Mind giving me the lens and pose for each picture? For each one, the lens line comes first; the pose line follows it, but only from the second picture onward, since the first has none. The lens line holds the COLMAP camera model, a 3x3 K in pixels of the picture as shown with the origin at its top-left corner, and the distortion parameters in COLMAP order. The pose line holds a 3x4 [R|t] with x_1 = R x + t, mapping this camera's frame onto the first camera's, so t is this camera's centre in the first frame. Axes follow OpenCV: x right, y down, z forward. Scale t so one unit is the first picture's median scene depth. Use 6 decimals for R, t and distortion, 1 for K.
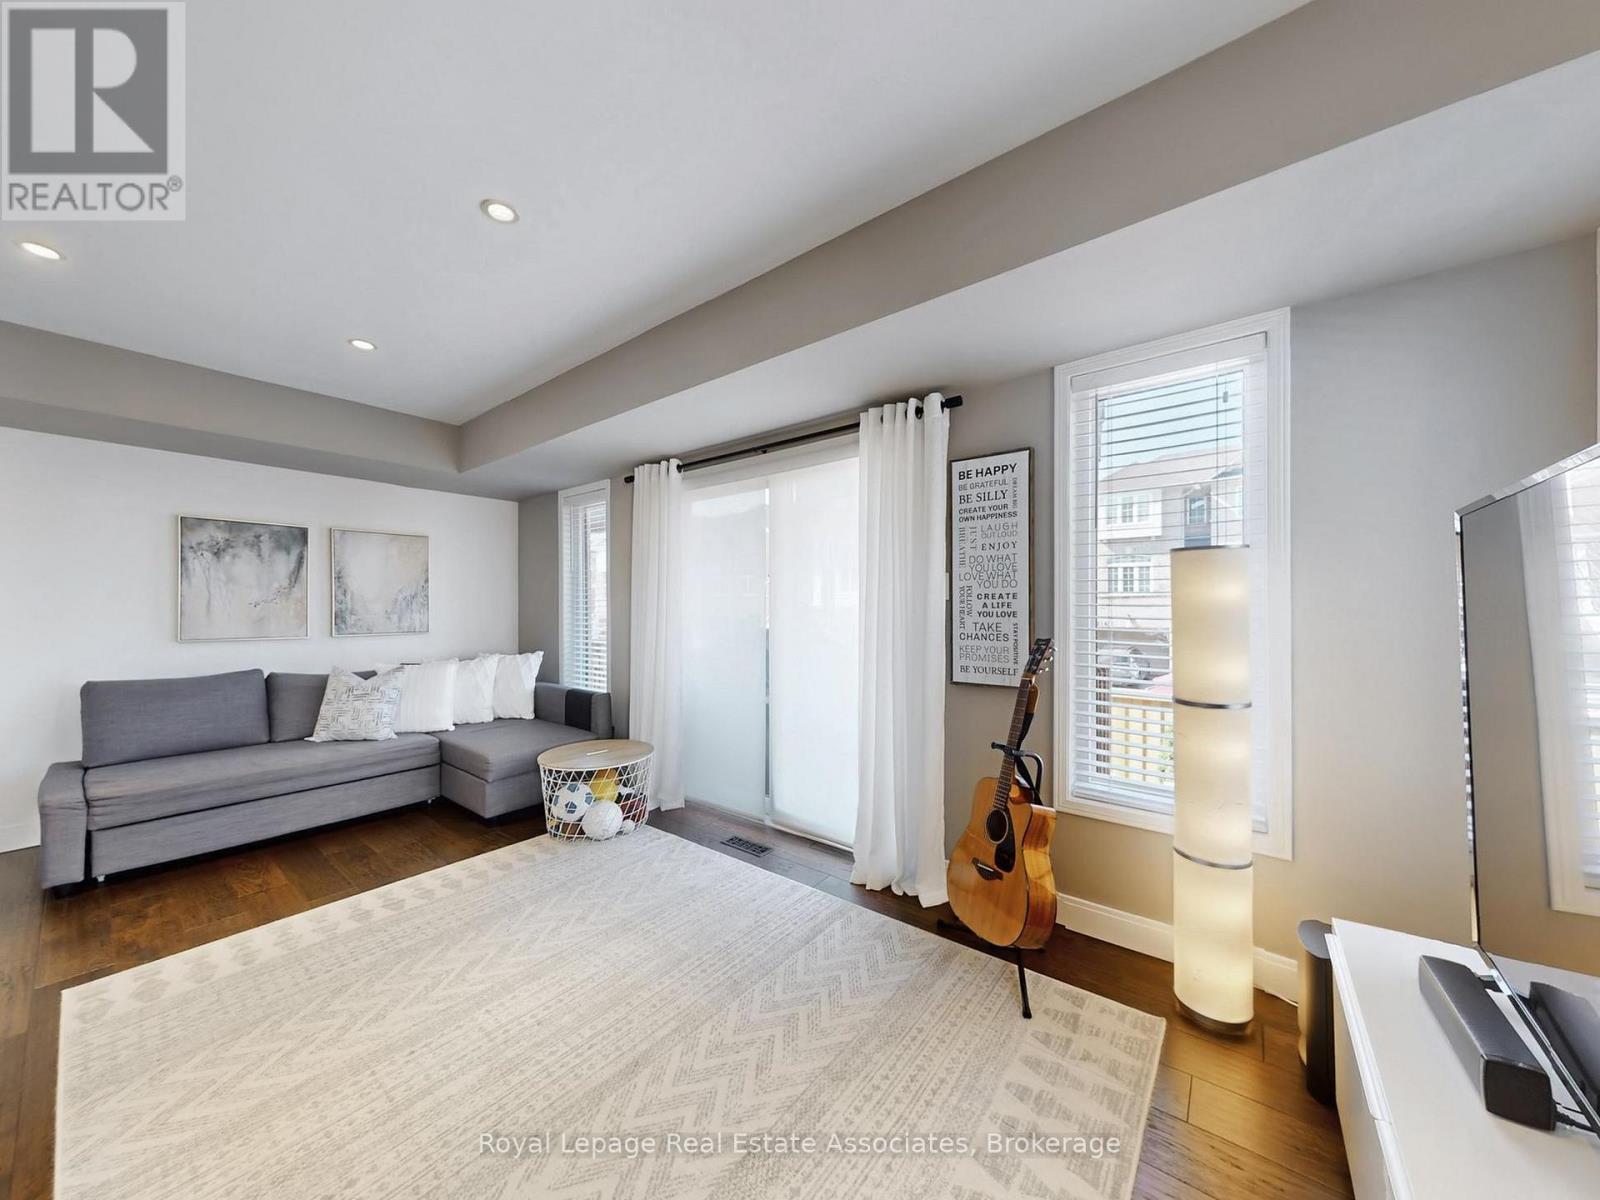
lens RADIAL K [[783.8, 0, 802.0], [0, 783.8, 606.4], [0, 0, 1]] dist [0.000107, -0.000278]
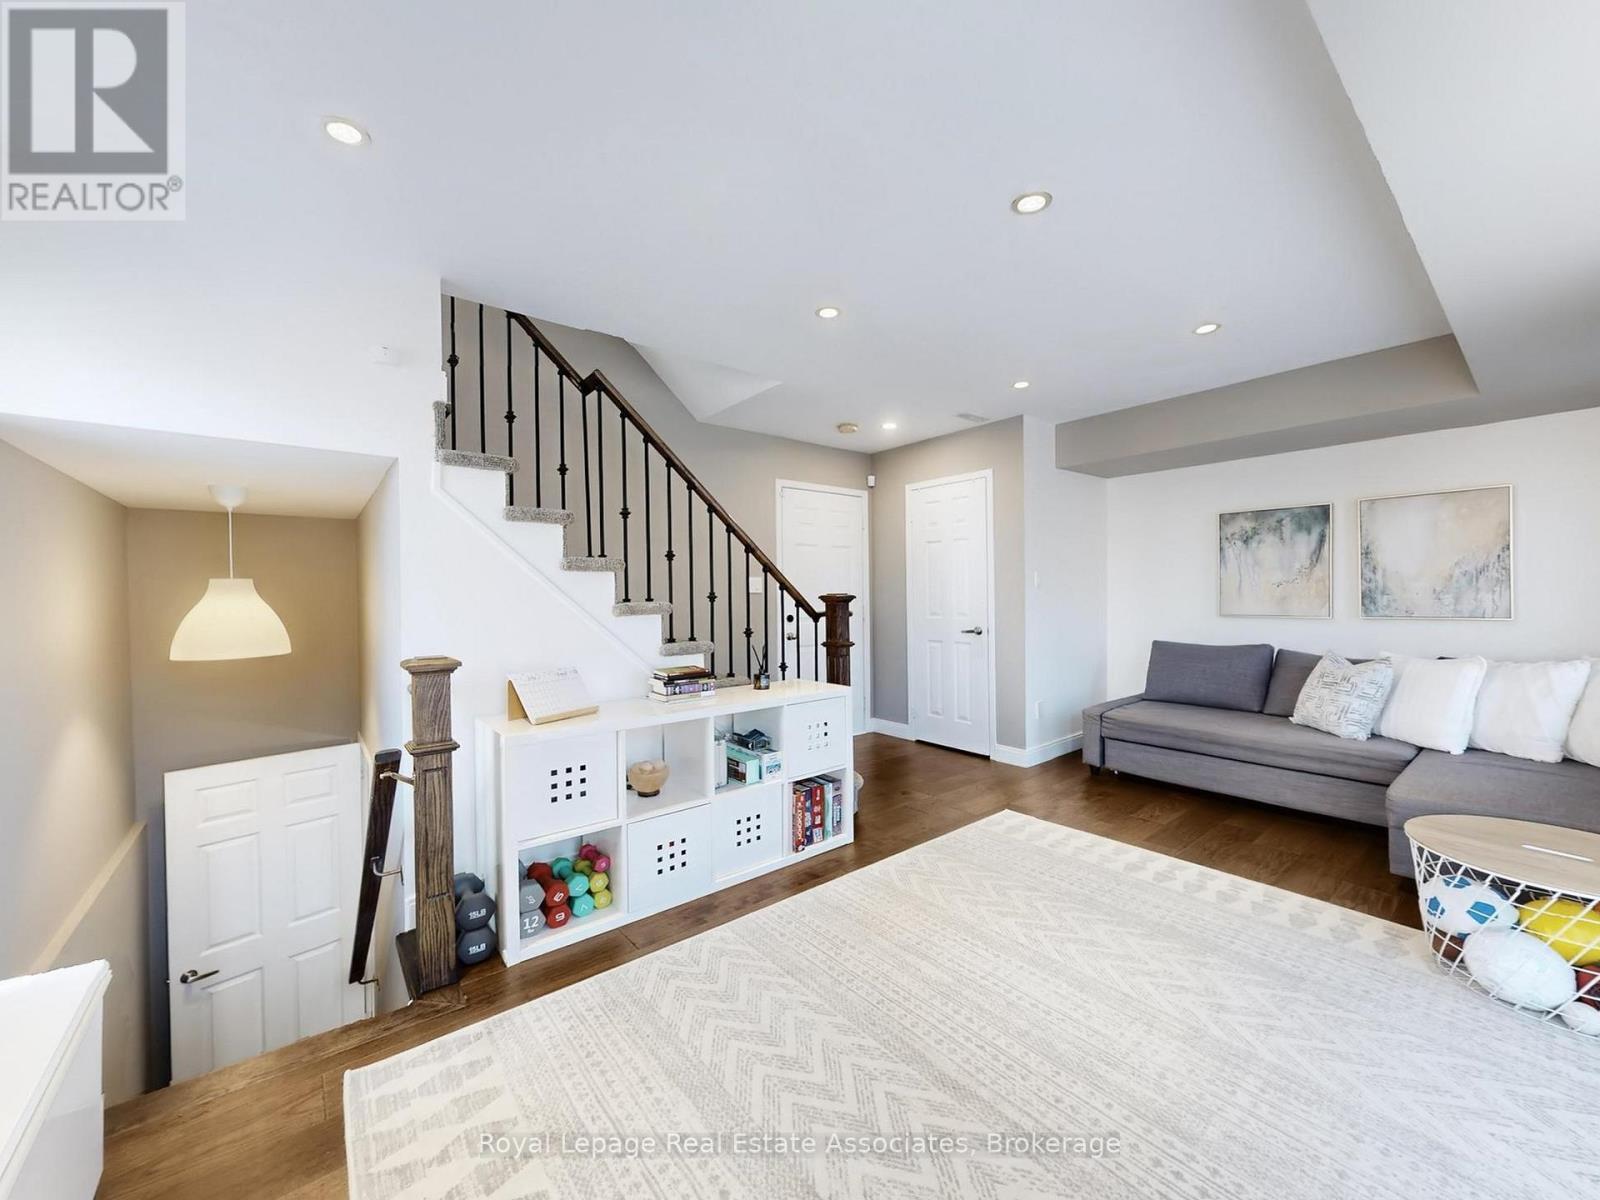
lens RADIAL K [[620.9, 0, 800.0], [0, 620.9, 600.0], [0, 0, 1]] dist [-0.000265, 0.000119]
pose [[-0.357333, 0.011144, -0.933911, 0.346192], [0.009509, 0.999920, 0.008294, 0.005419], [0.933929, -0.005917, -0.357410, 0.723792]]
